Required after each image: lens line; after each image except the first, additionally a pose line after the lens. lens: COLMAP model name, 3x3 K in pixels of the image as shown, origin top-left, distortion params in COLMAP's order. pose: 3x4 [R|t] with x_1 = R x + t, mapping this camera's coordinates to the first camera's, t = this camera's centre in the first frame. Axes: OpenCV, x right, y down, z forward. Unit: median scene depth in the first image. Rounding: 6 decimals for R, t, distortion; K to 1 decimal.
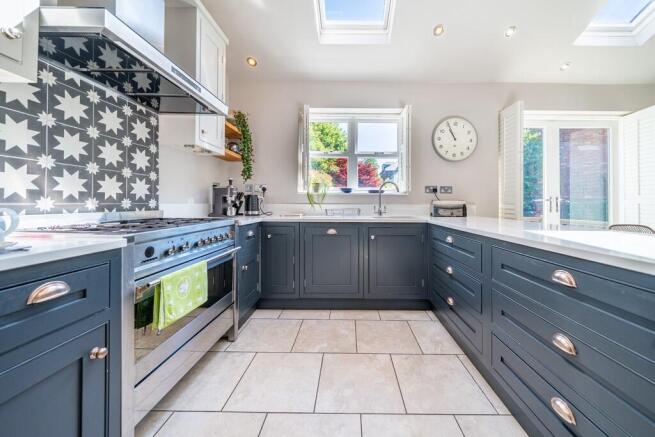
lens RADIAL K [[232.2, 0, 347.4], [0, 232.2, 200.7], [0, 0, 1]] dist [-0.017903, -0.000039]
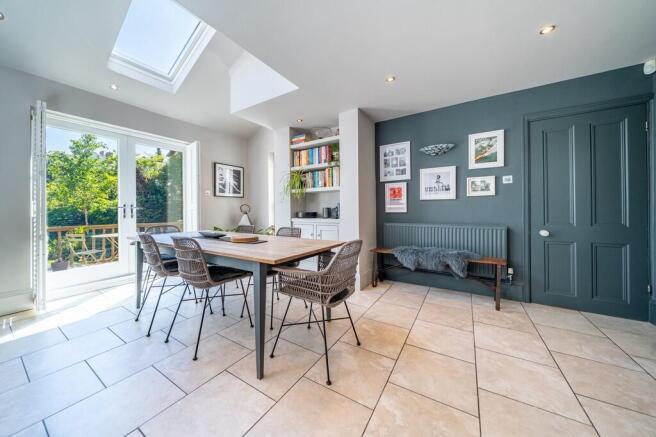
lens RADIAL K [[226.7, 0, 320.5], [0, 226.7, 207.4], [0, 0, 1]] dist [0.000140, 0.000009]
pose [[0.540484, -0.005224, 0.841338, 0.531390], [0.007395, 0.999972, 0.001458, 0.004809], [-0.841322, 0.005433, 0.540507, -0.420132]]
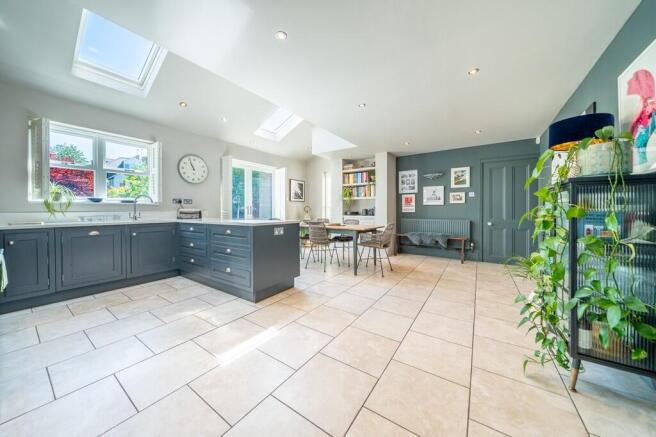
lens RADIAL K [[223.0, 0, 323.8], [0, 223.0, 210.1], [0, 0, 1]] dist [0.000746, 0.000040]
pose [[0.571873, -0.010006, 0.820281, -0.288229], [0.000143, 0.999927, 0.012097, -0.007560], [-0.820342, -0.006801, 0.571833, -0.620128]]
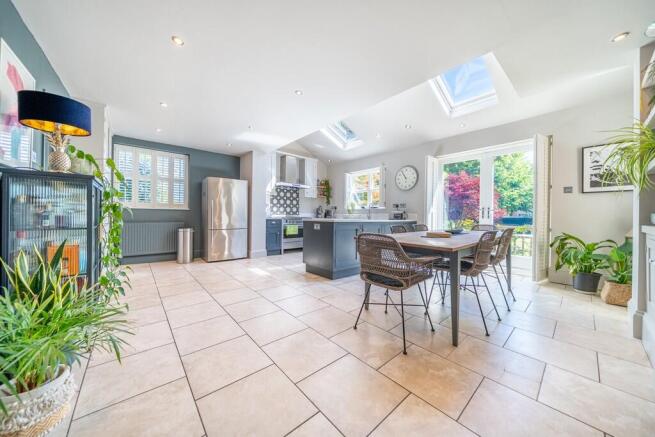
lens RADIAL K [[222.7, 0, 323.3], [0, 222.7, 210.1], [0, 0, 1]] dist [0.000746, 0.000040]
pose [[0.652463, -0.021984, -0.757502, 1.433766], [0.002693, 0.999640, -0.026692, 0.037755], [0.757816, 0.015376, 0.652287, -0.704204]]
